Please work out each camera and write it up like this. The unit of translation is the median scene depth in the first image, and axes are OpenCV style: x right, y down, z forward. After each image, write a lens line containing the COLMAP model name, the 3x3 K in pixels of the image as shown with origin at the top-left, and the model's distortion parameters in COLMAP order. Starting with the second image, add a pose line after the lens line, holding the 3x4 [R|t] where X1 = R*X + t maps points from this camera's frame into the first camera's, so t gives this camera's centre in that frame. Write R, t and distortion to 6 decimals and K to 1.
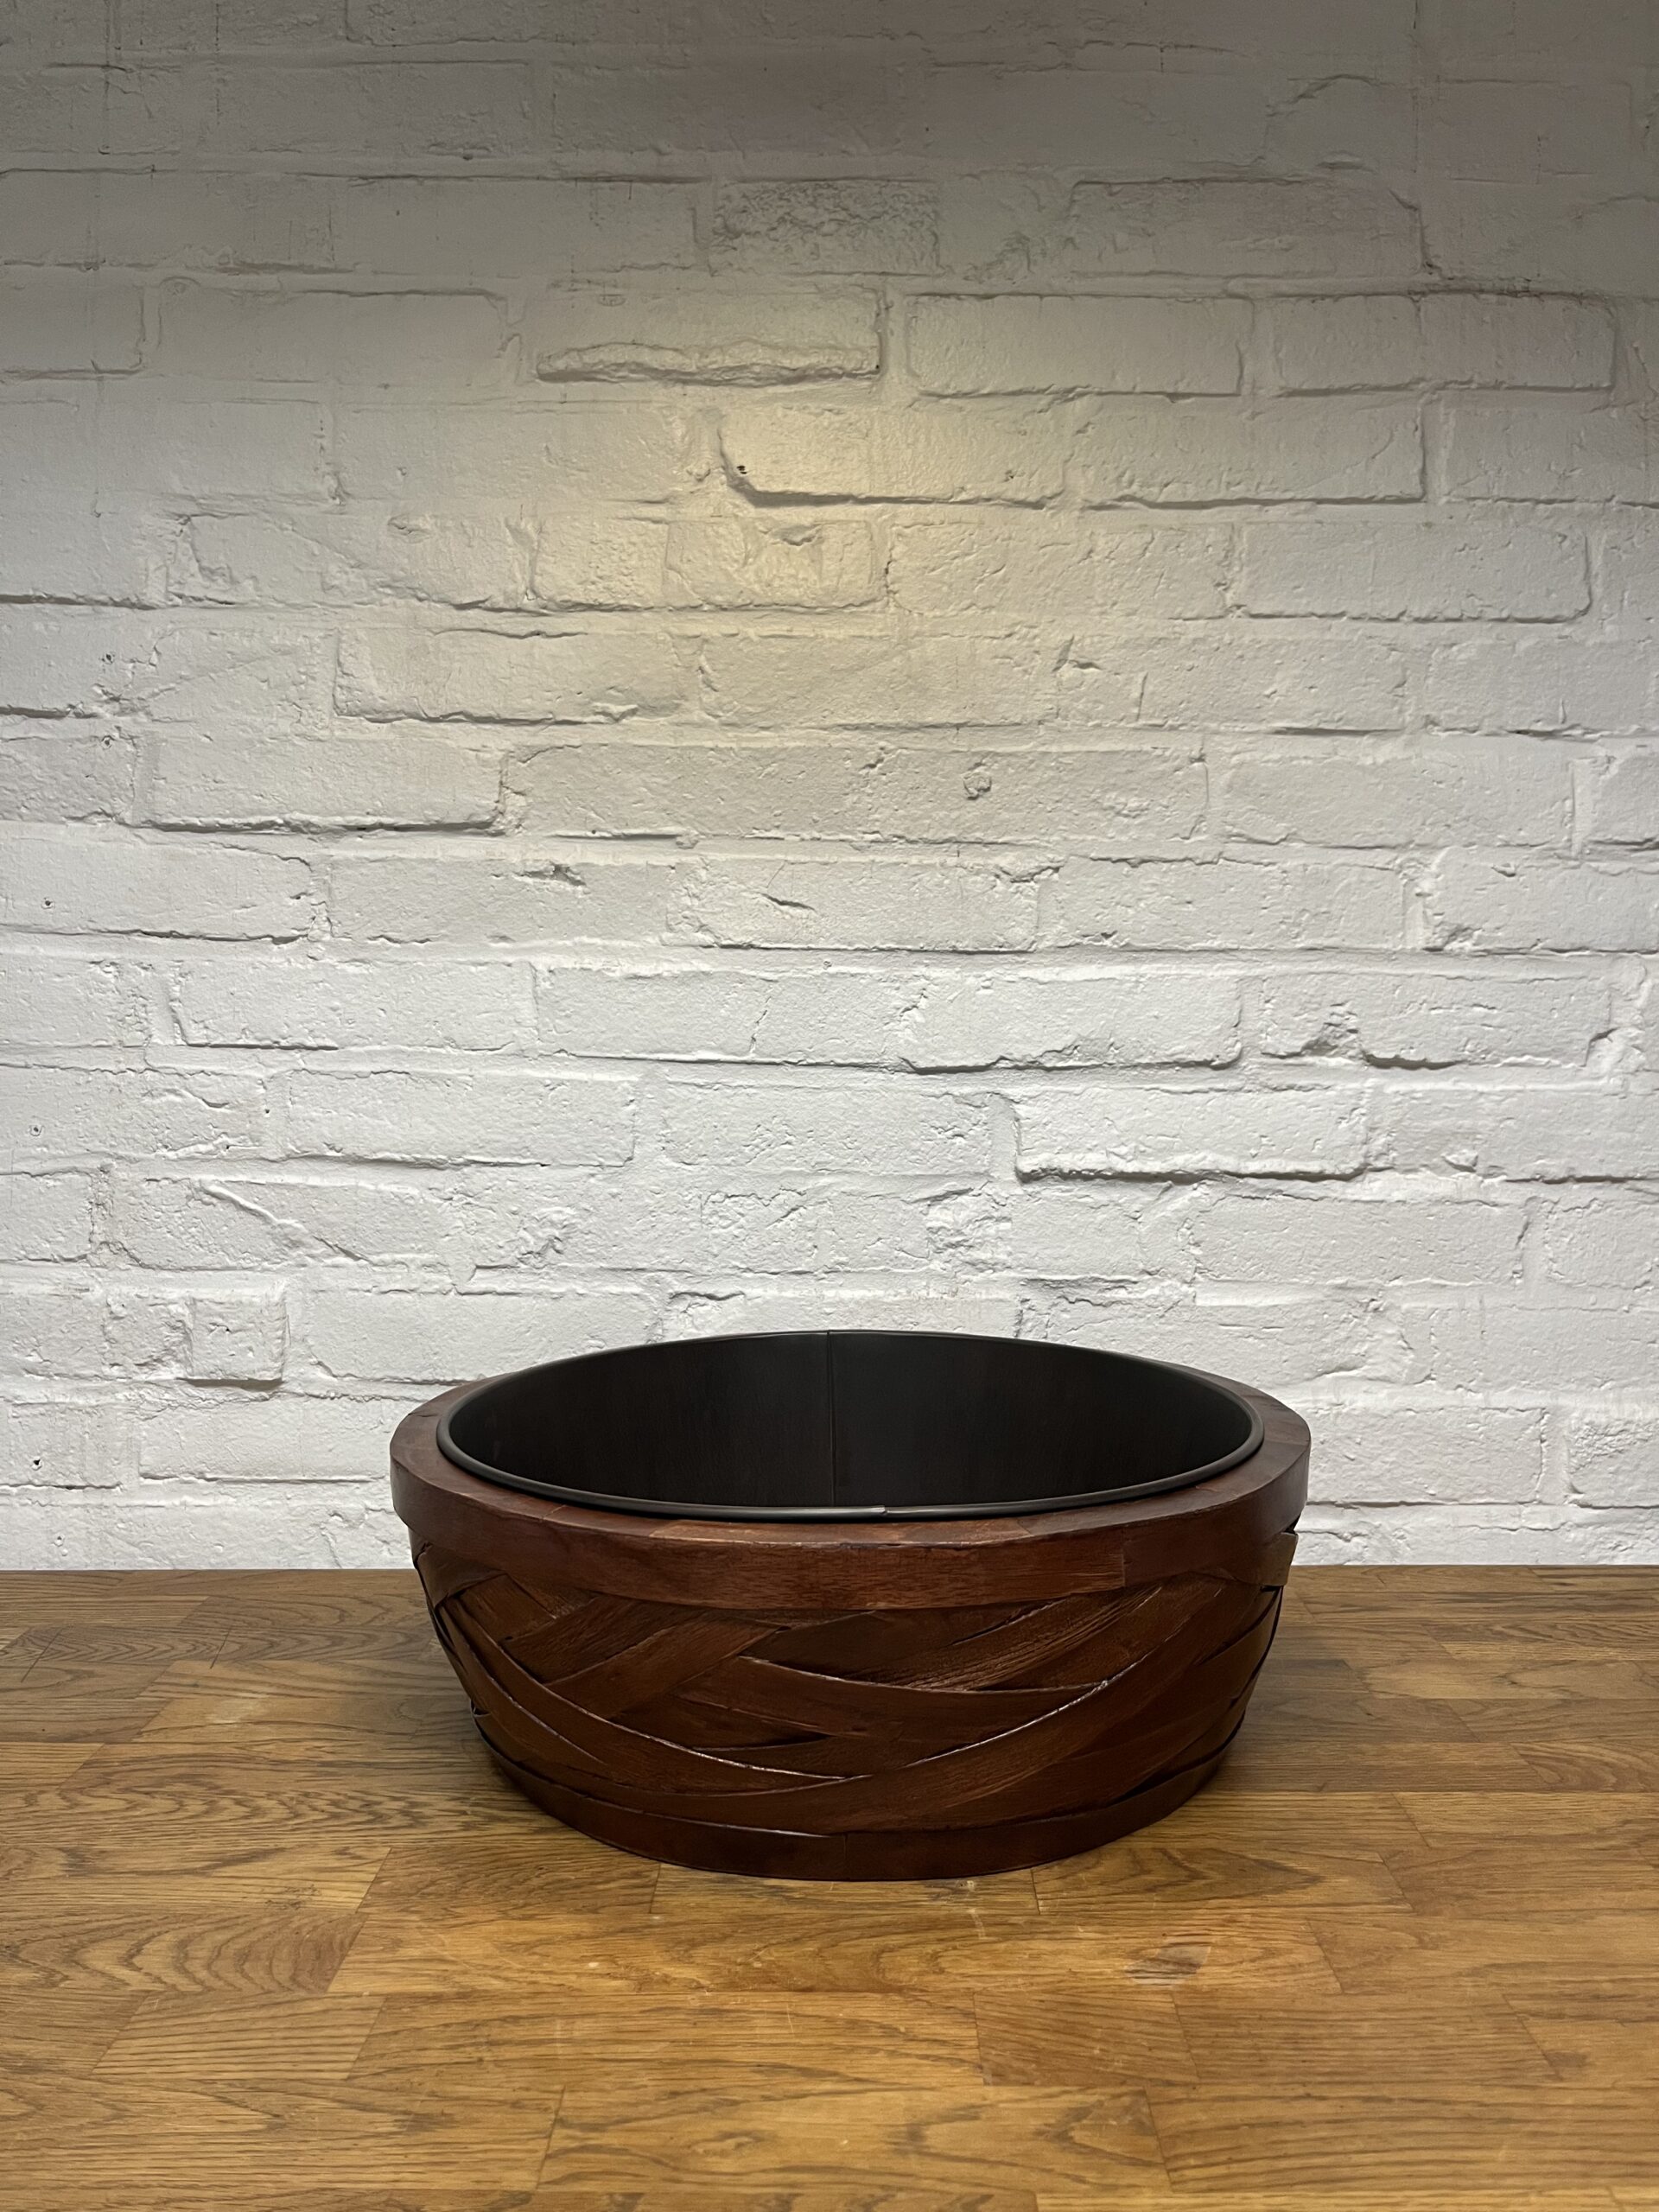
lens RADIAL K [[1690.5, 0, 839.0], [0, 1690.5, 1118.5], [0, 0, 1]] dist [0.046861, -0.074166]
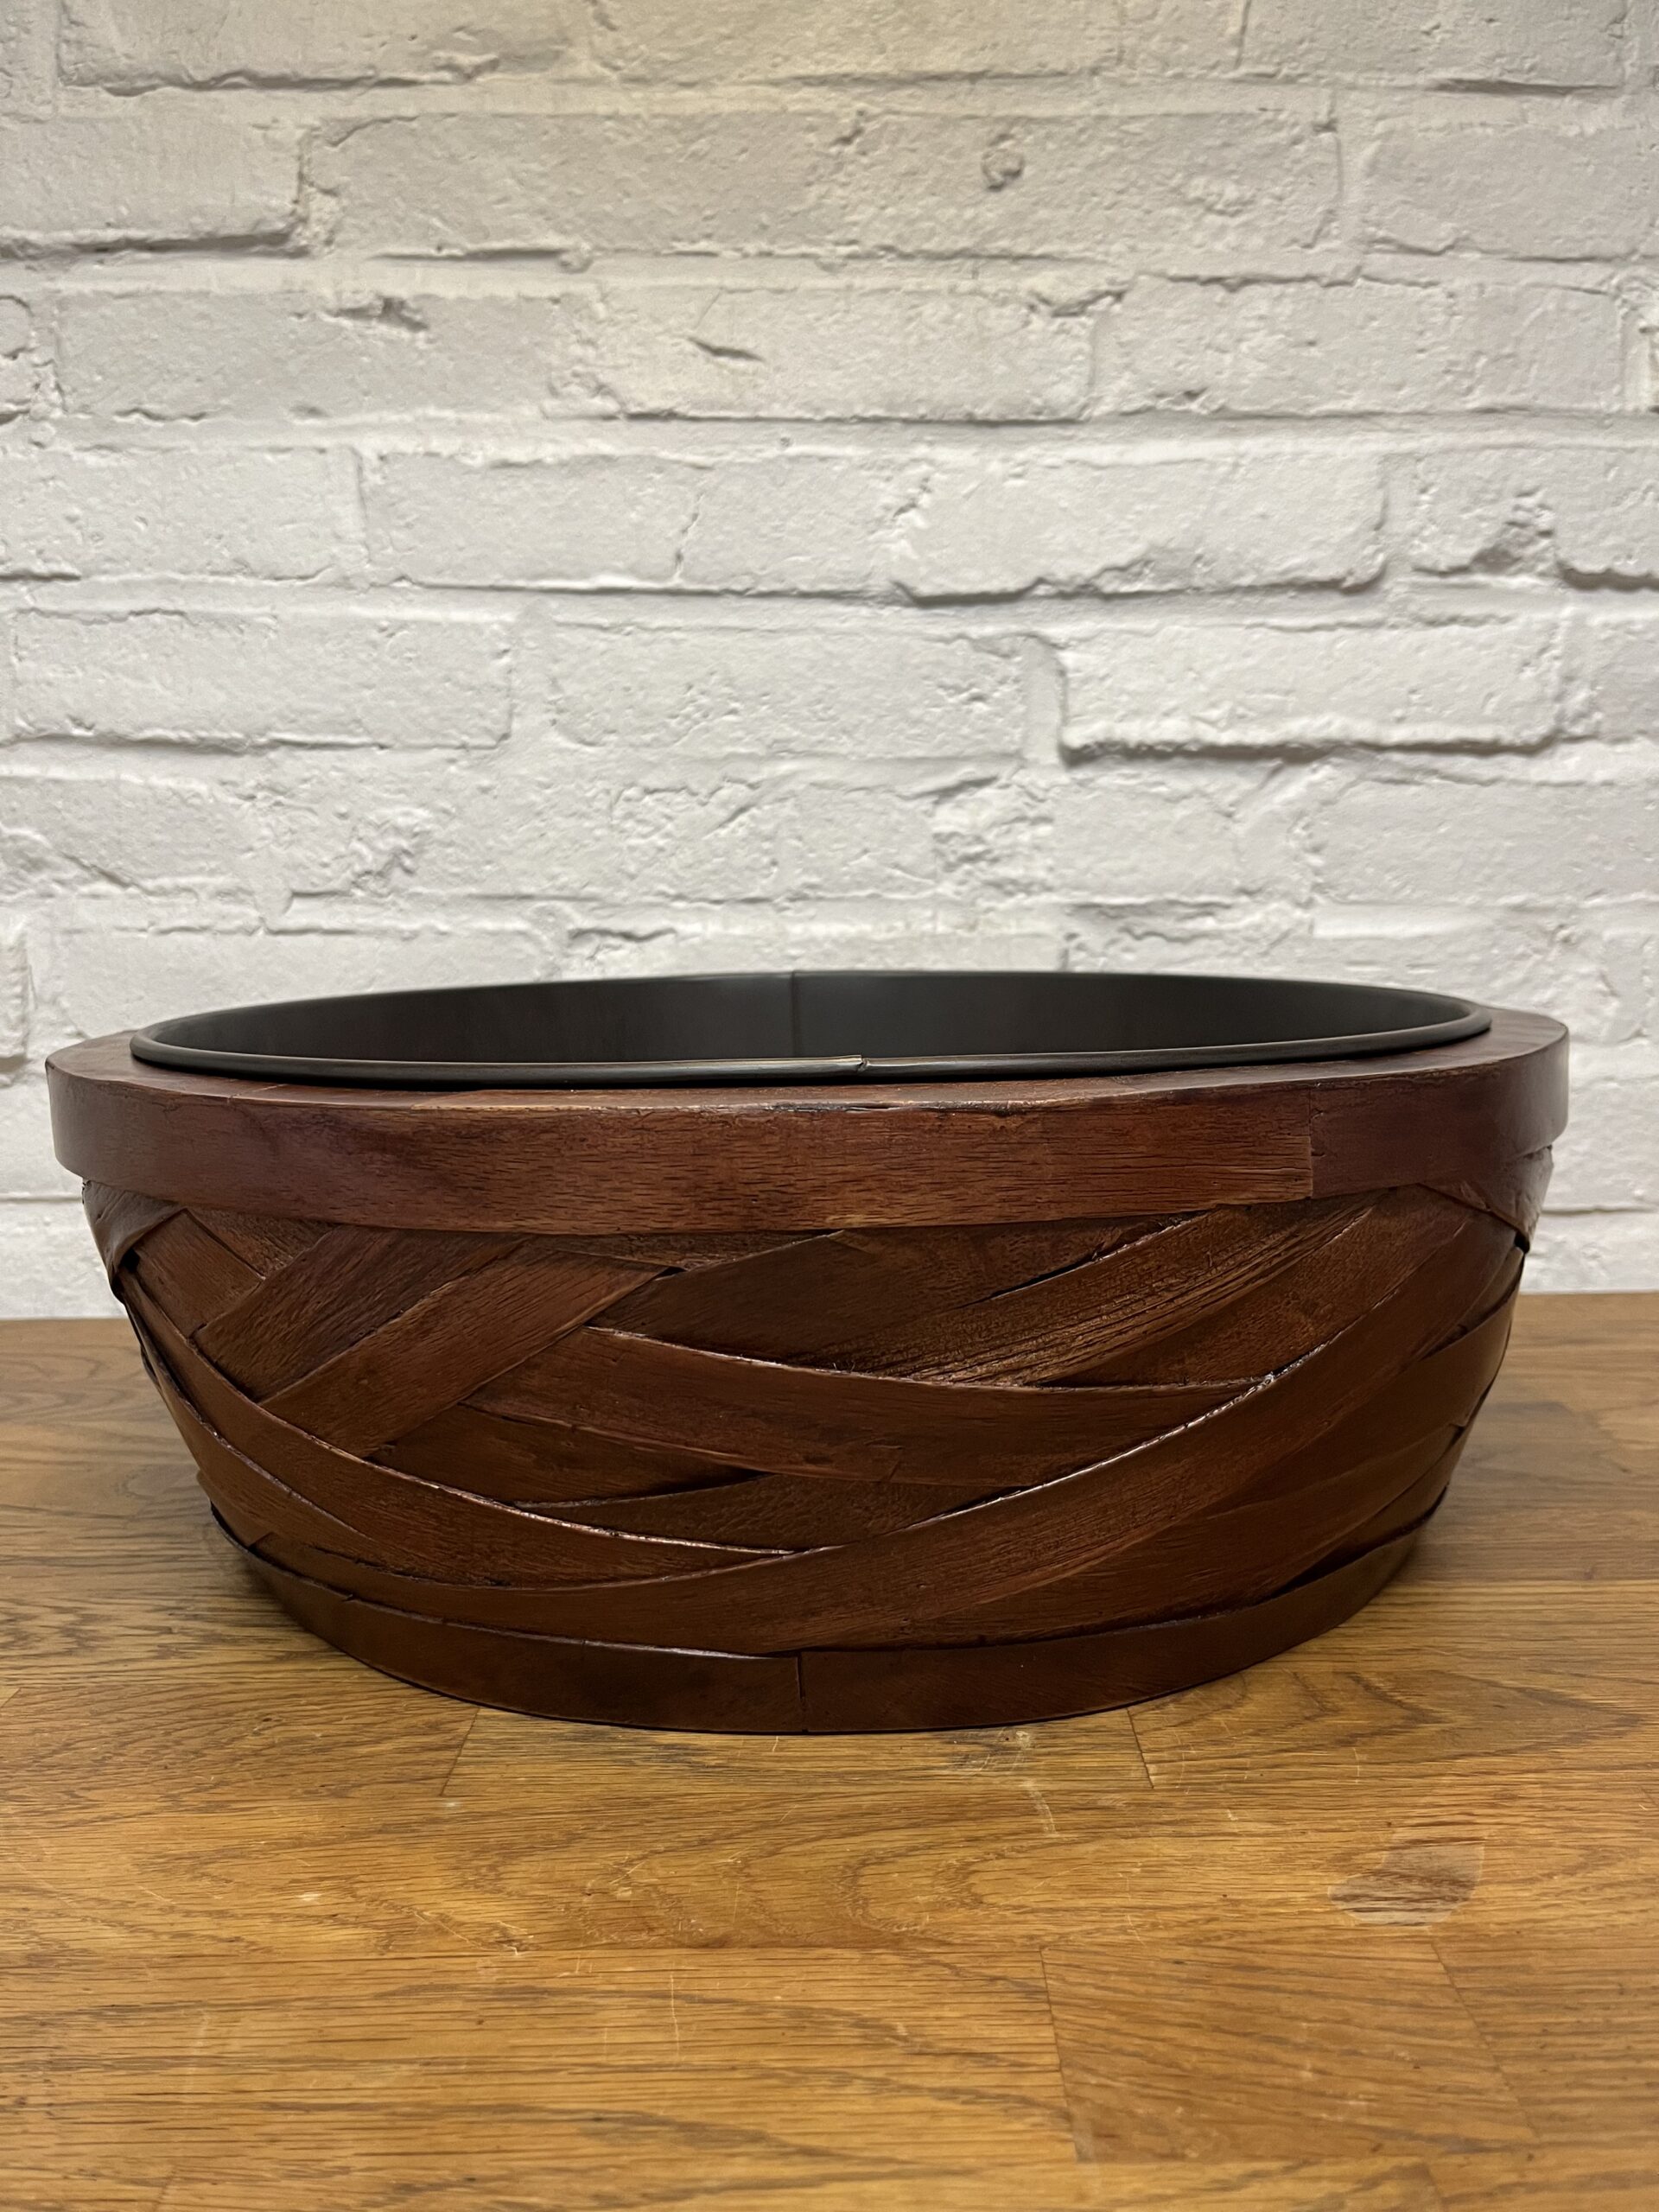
lens RADIAL K [[1690.5, 0, 843.6], [0, 1690.5, 1125.3], [0, 0, 1]] dist [0.046861, -0.074166]
pose [[0.999920, -0.012542, 0.001409, 0.012434], [0.012378, 0.996341, 0.084562, 0.126559], [-0.002464, -0.084538, 0.996417, 0.288441]]
